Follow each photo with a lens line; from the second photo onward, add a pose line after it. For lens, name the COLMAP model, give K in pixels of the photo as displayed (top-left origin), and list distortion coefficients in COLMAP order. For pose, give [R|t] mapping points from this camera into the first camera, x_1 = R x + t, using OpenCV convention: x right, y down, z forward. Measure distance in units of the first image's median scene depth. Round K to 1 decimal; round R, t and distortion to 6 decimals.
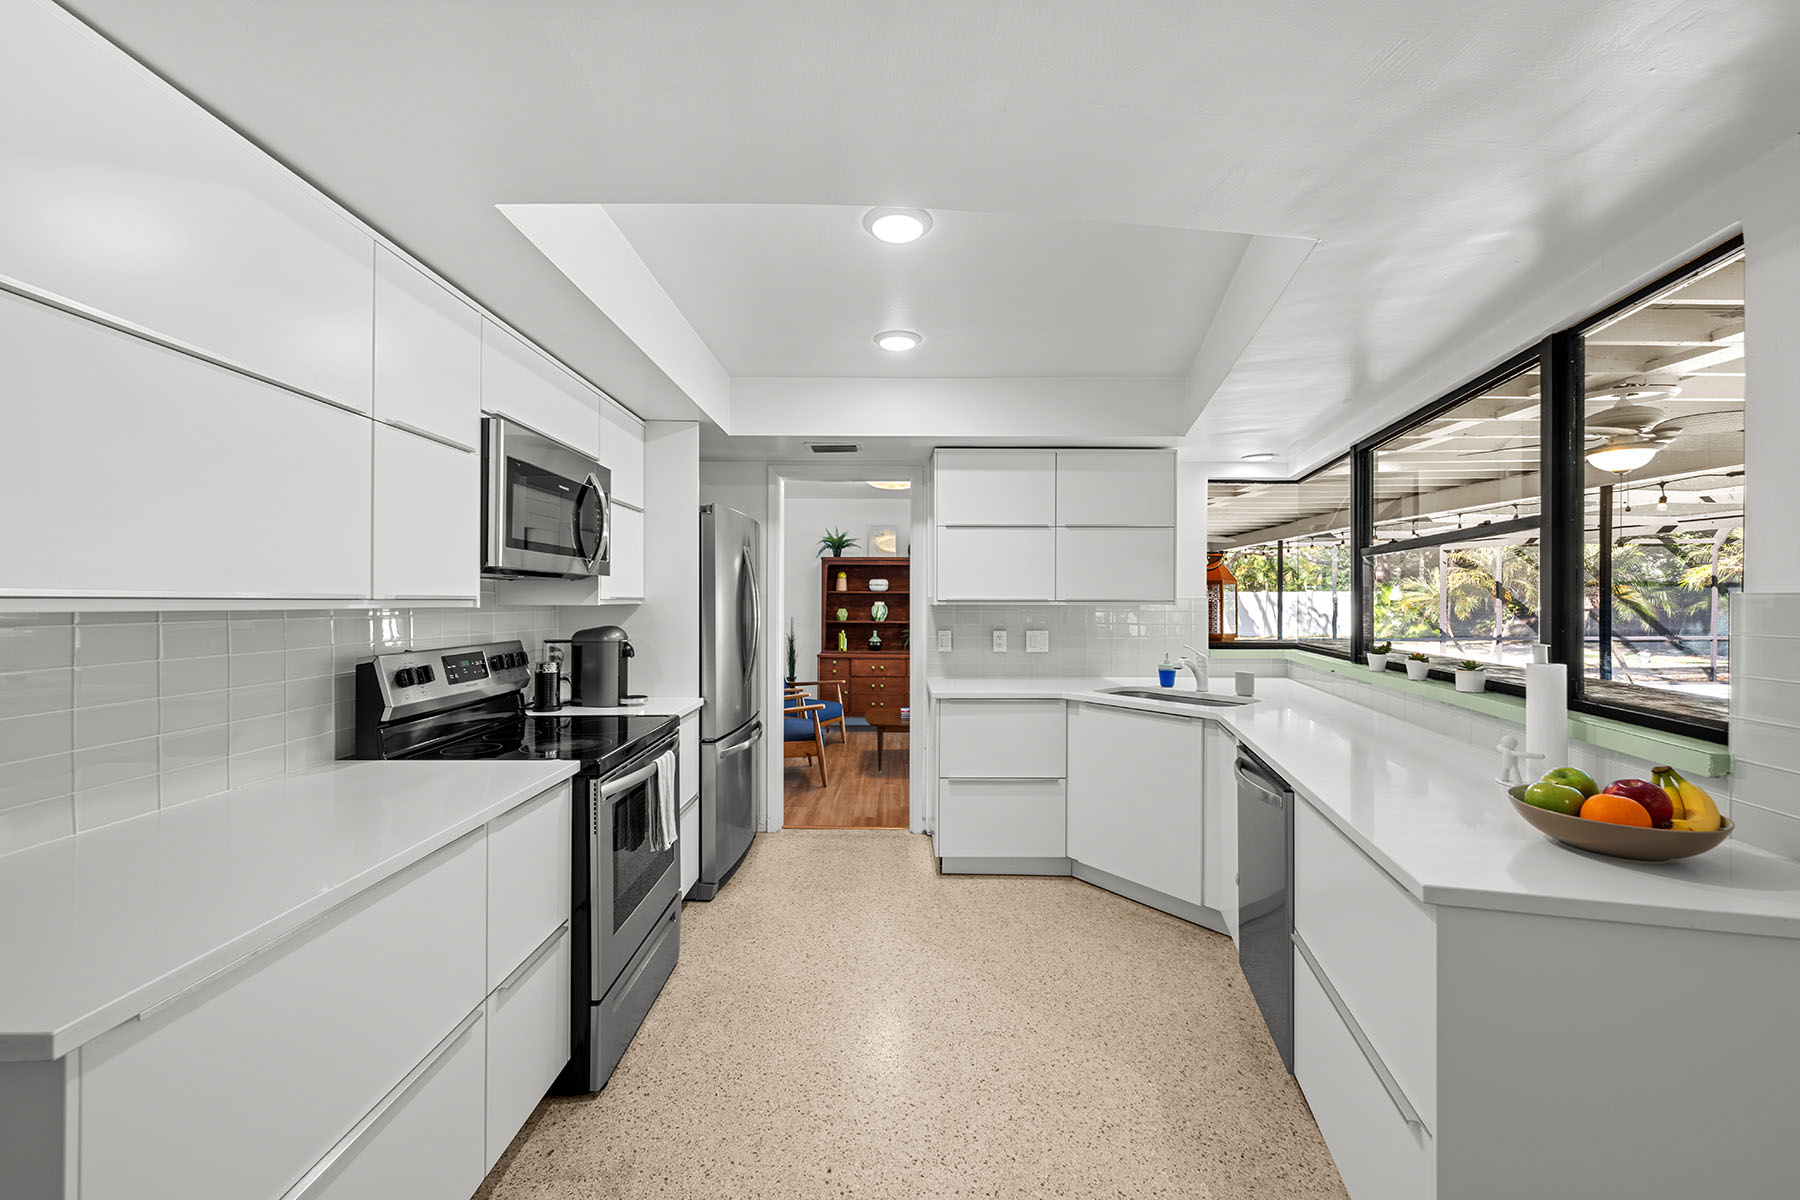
lens RADIAL K [[716.8, 0, 894.7], [0, 716.8, 600.5], [0, 0, 1]] dist [-0.000387, -0.000495]
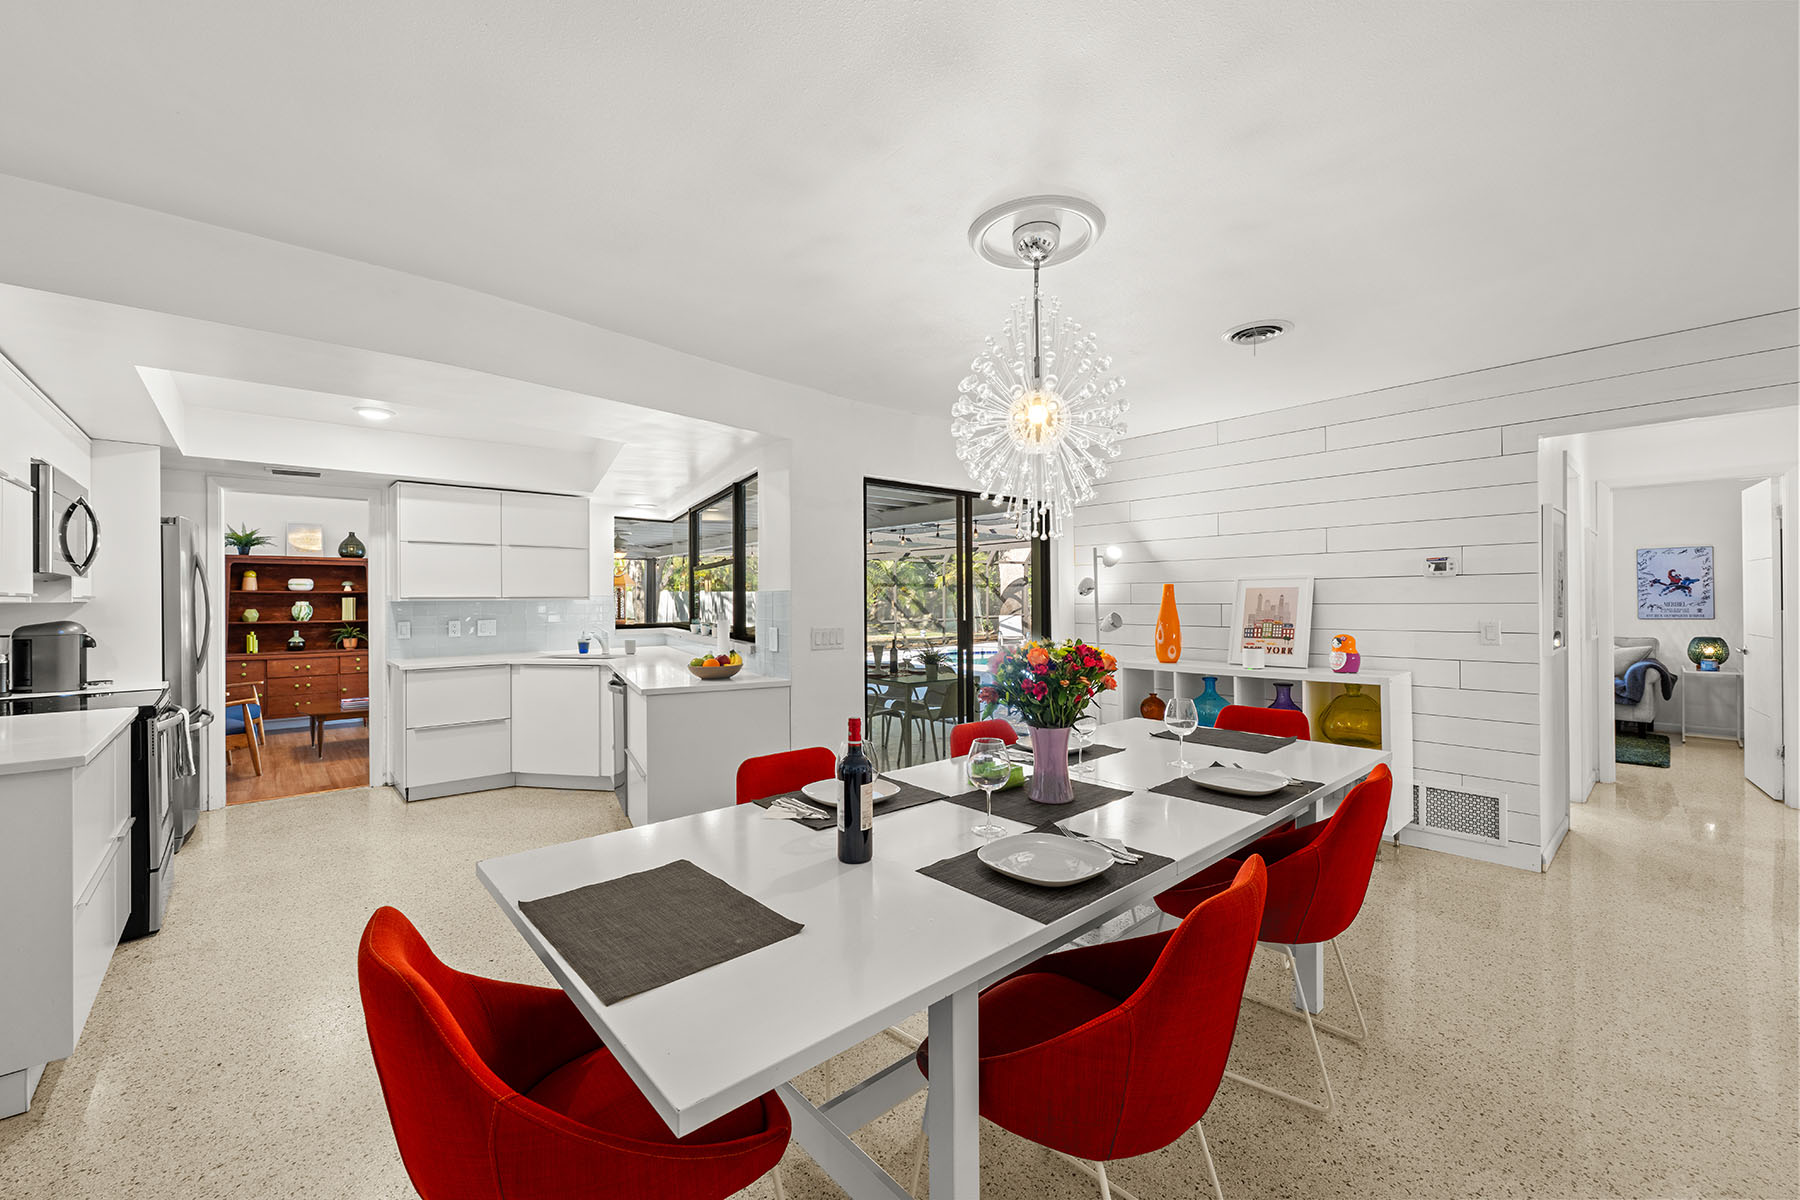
lens RADIAL K [[716.8, 0, 906.2], [0, 716.8, 598.7], [0, 0, 1]] dist [-0.000387, -0.000495]
pose [[0.741697, -0.006609, 0.670703, -0.152946], [0.008198, 0.999966, 0.000787, 0.009232], [-0.670685, 0.004915, 0.741726, -0.676868]]
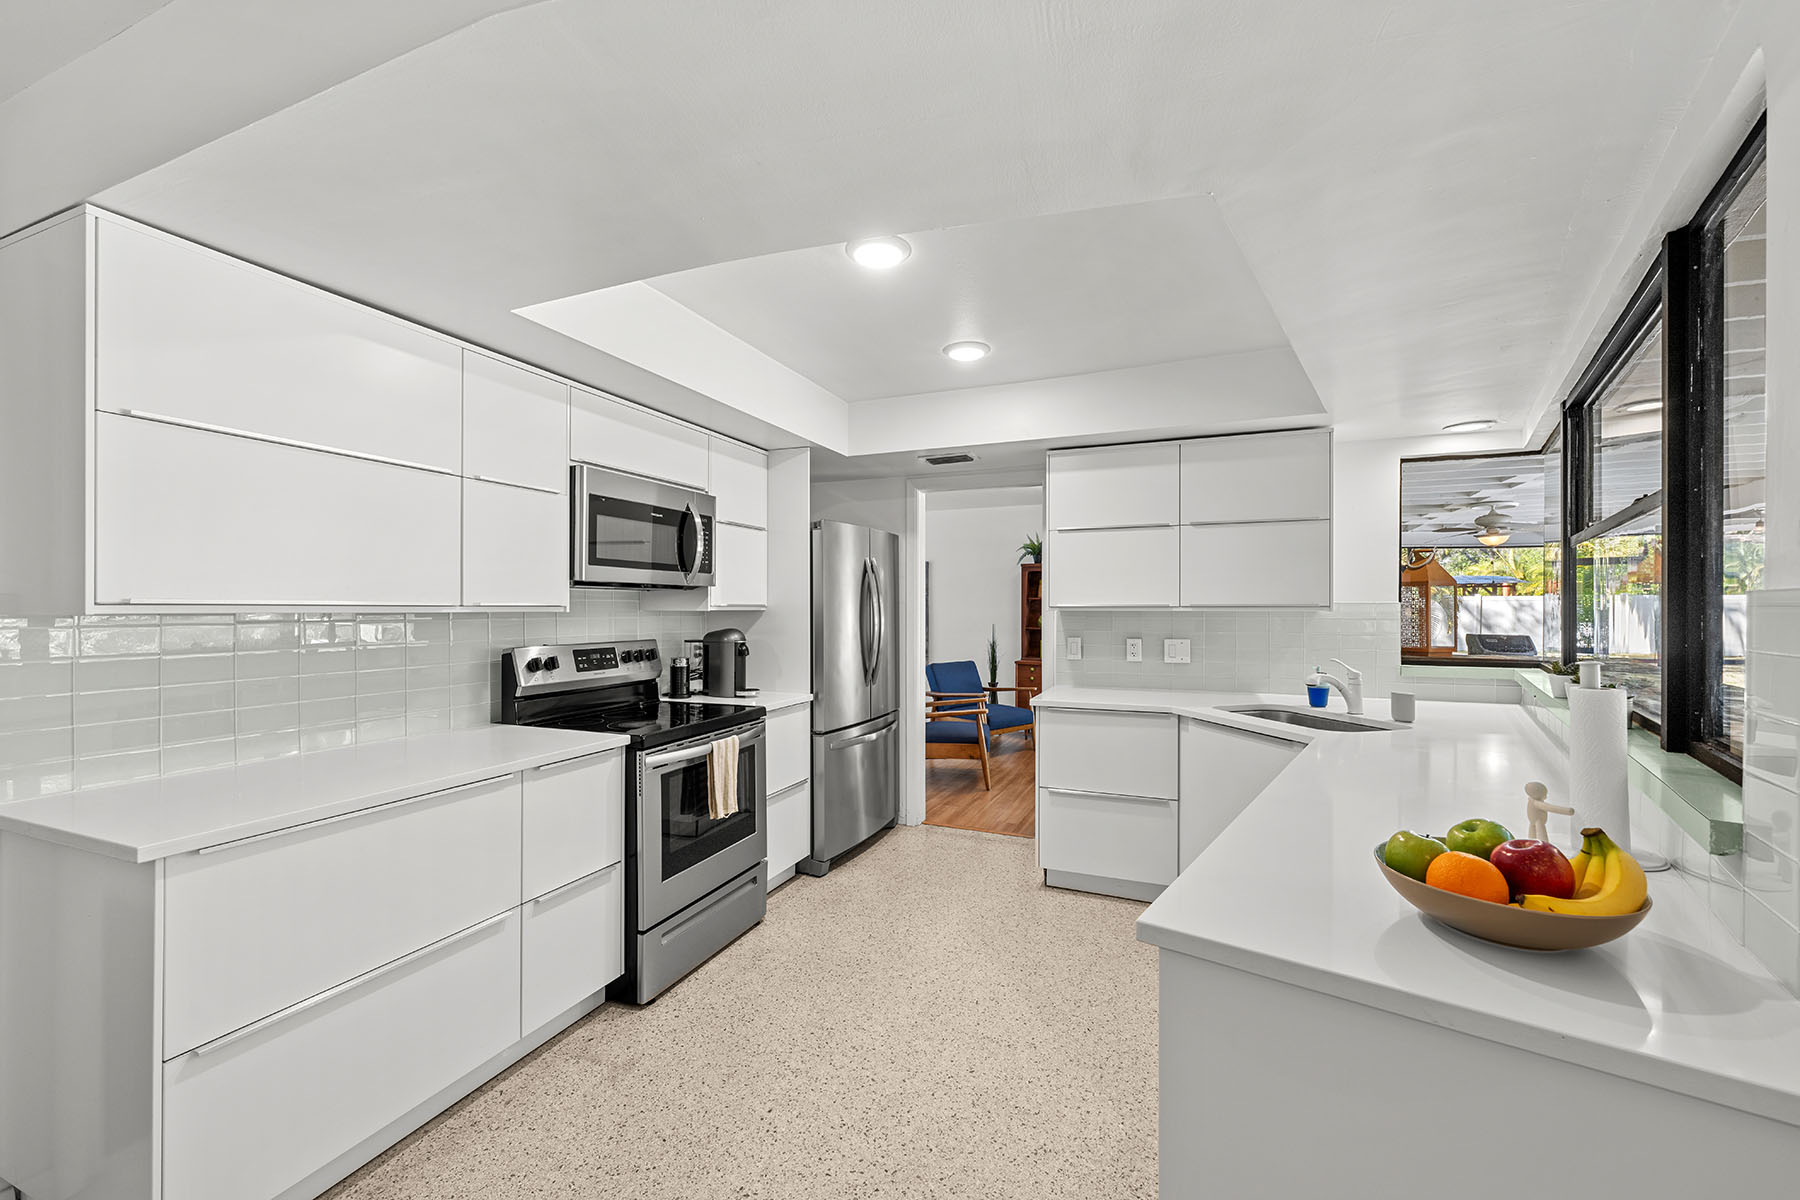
lens RADIAL K [[716.8, 0, 894.0], [0, 716.8, 608.7], [0, 0, 1]] dist [-0.000387, -0.000495]
pose [[0.921820, -0.001490, -0.387616, 0.277982], [0.001834, 0.999998, 0.000518, 0.002449], [0.387614, -0.001188, 0.921821, 0.019103]]
